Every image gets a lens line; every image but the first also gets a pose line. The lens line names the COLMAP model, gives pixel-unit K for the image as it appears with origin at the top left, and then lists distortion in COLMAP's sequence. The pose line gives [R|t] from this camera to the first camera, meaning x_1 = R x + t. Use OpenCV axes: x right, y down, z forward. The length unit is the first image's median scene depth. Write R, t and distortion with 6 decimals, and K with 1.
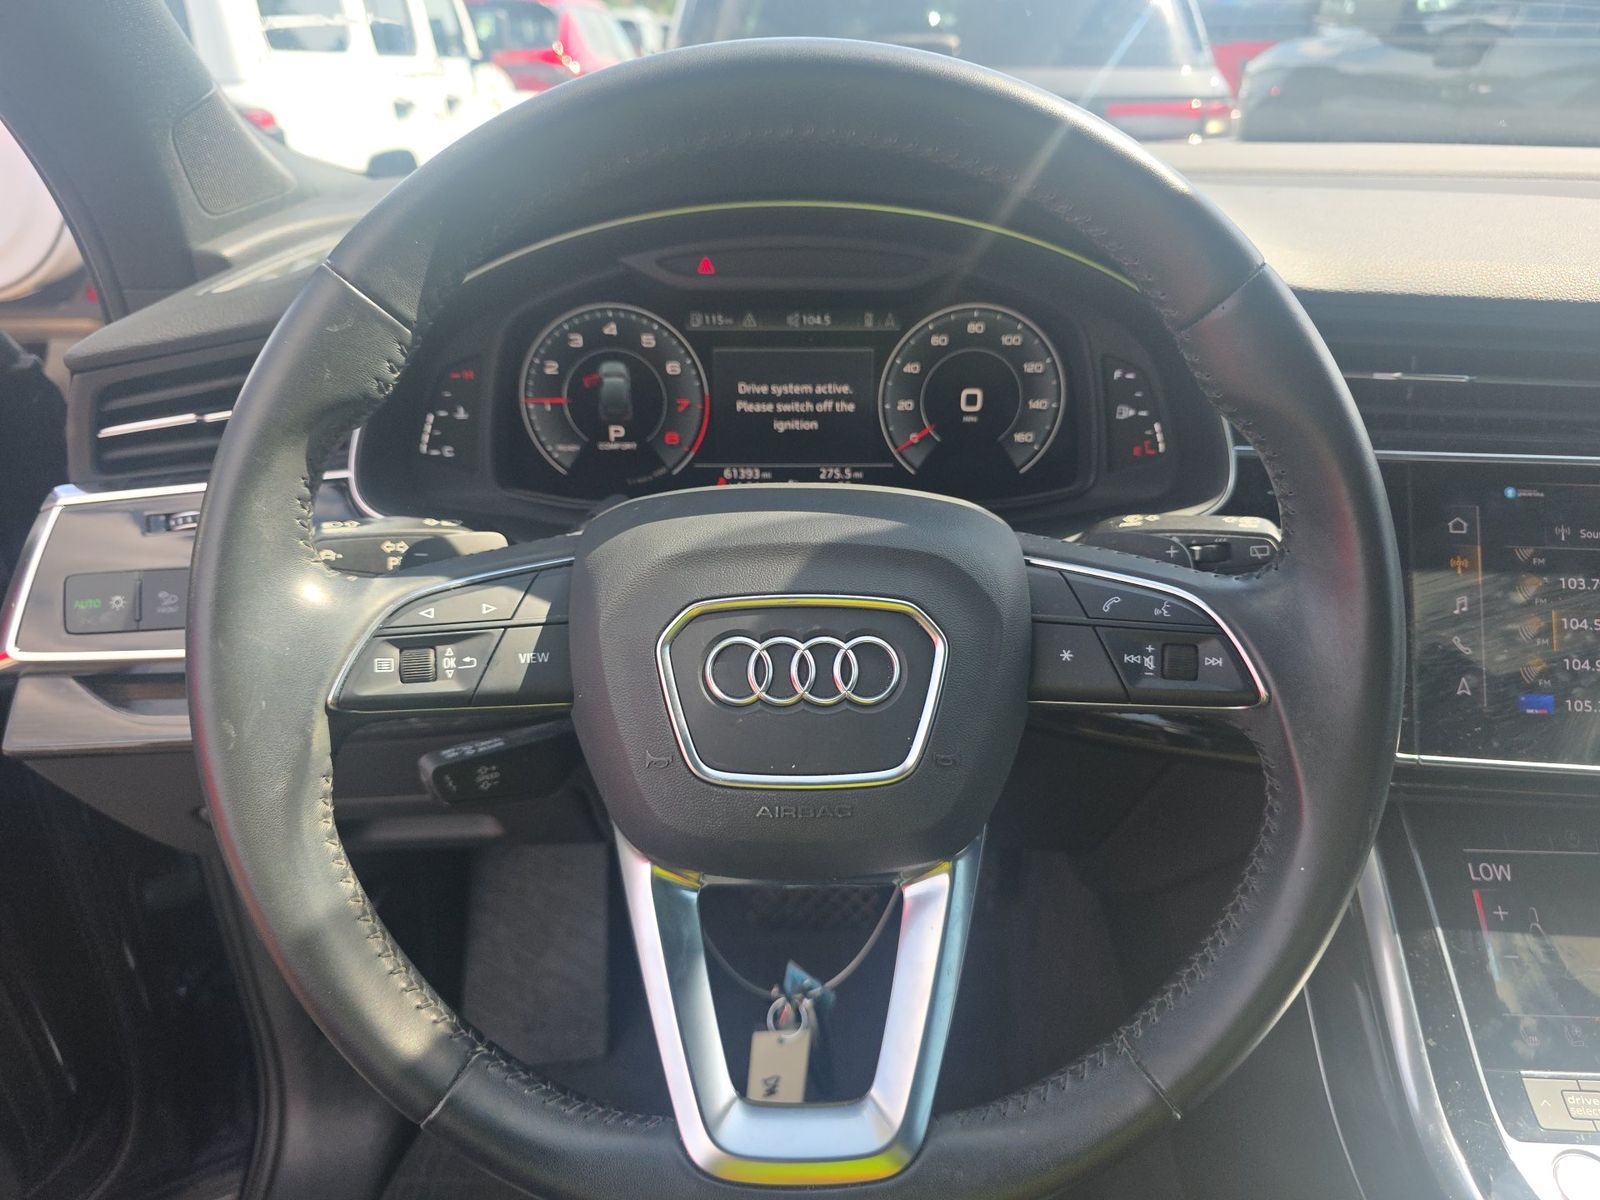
lens RADIAL K [[1101.0, 0, 800.0], [0, 1101.0, 600.0], [0, 0, 1]] dist [0.056645, -0.032267]
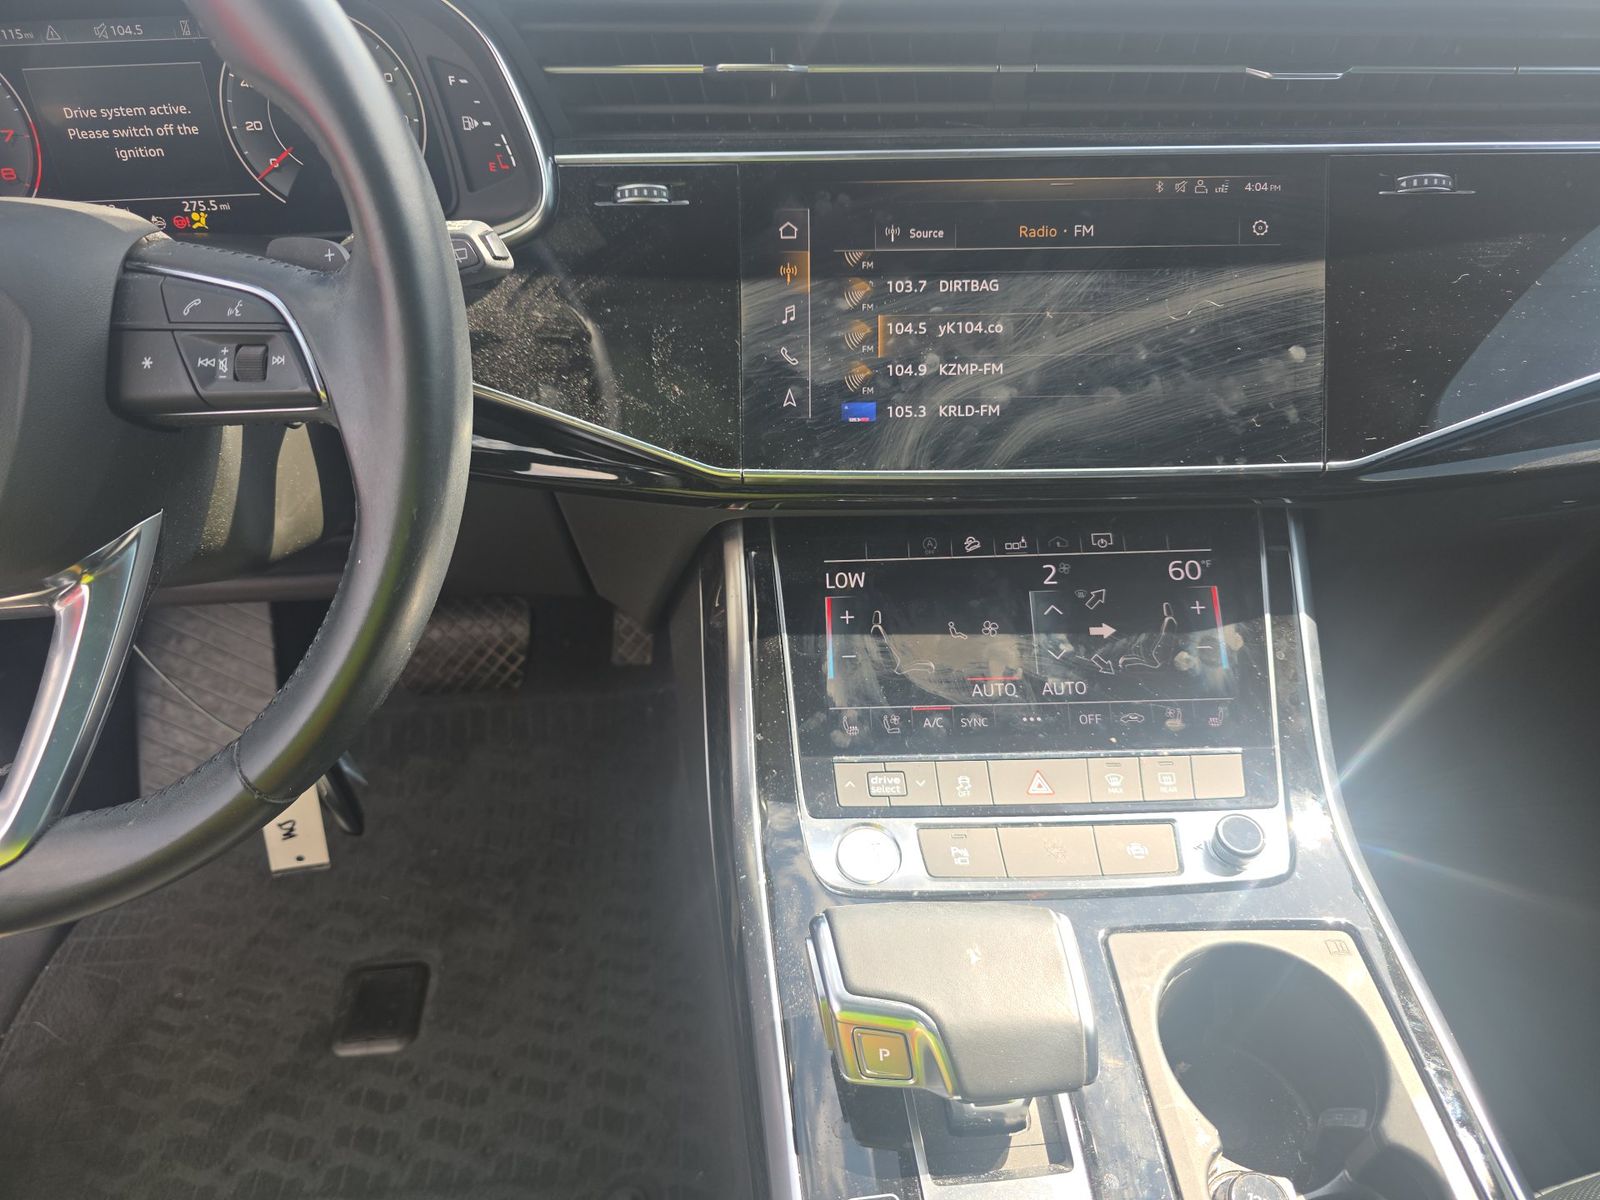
lens RADIAL K [[1101.0, 0, 800.0], [0, 1101.0, 600.0], [0, 0, 1]] dist [0.056645, -0.032267]
pose [[0.998779, -0.043350, -0.023713, 0.585373], [0.046880, 0.982989, 0.177578, 0.076005], [0.015612, -0.178473, 0.983821, -0.006814]]
